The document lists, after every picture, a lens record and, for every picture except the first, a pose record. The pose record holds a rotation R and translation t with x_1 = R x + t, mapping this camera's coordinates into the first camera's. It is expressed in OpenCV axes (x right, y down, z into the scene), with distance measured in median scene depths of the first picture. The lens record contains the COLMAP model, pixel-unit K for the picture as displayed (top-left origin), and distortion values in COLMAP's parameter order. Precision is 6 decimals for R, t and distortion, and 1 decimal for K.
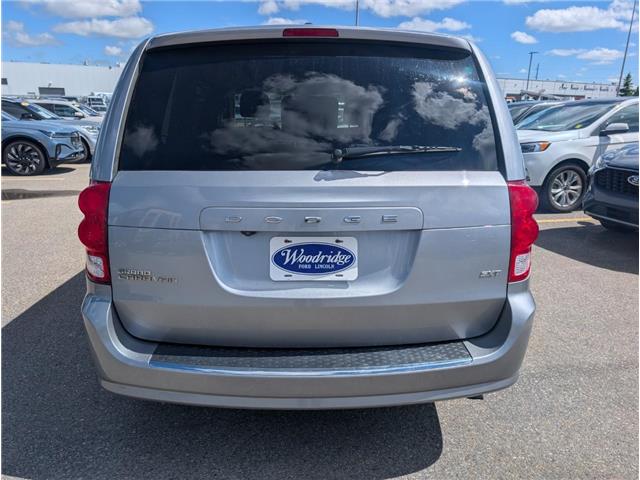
lens RADIAL K [[470.2, 0, 317.6], [0, 470.2, 239.4], [0, 0, 1]] dist [0.018824, -0.013767]
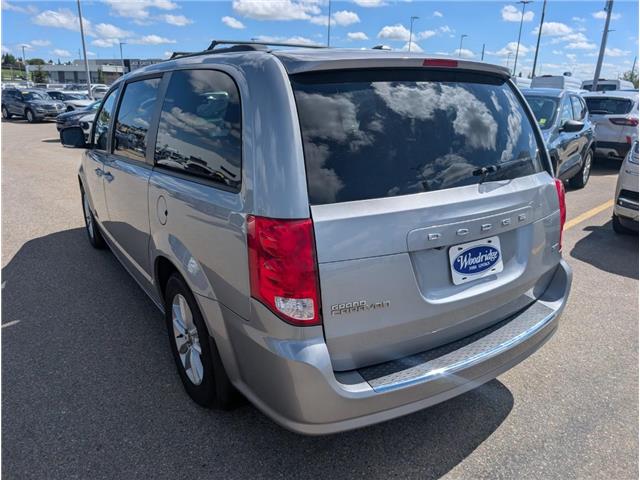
lens RADIAL K [[470.2, 0, 315.9], [0, 470.2, 238.5], [0, 0, 1]] dist [0.018824, -0.013767]
pose [[0.849626, -0.157354, 0.503365, -0.902570], [0.139471, 0.987510, 0.073289, -0.148356], [-0.508610, 0.007936, 0.860960, 0.185396]]
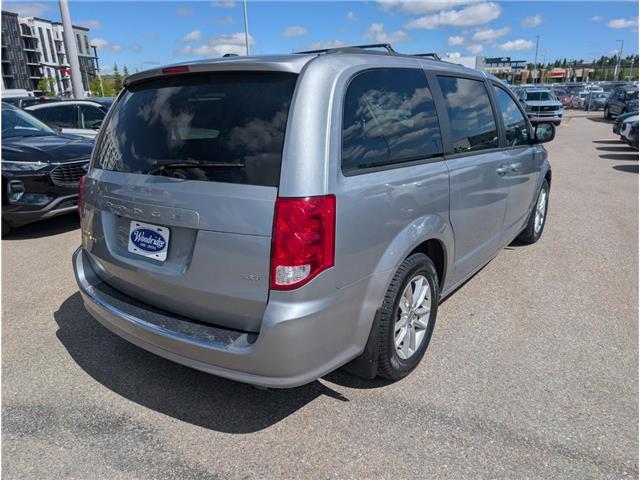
lens RADIAL K [[470.2, 0, 315.5], [0, 470.2, 242.6], [0, 0, 1]] dist [0.018824, -0.013767]
pose [[0.787603, 0.151050, -0.597382, 1.144345], [-0.131974, 0.988343, 0.075907, -0.115230], [0.601884, 0.019054, 0.798356, 0.200793]]
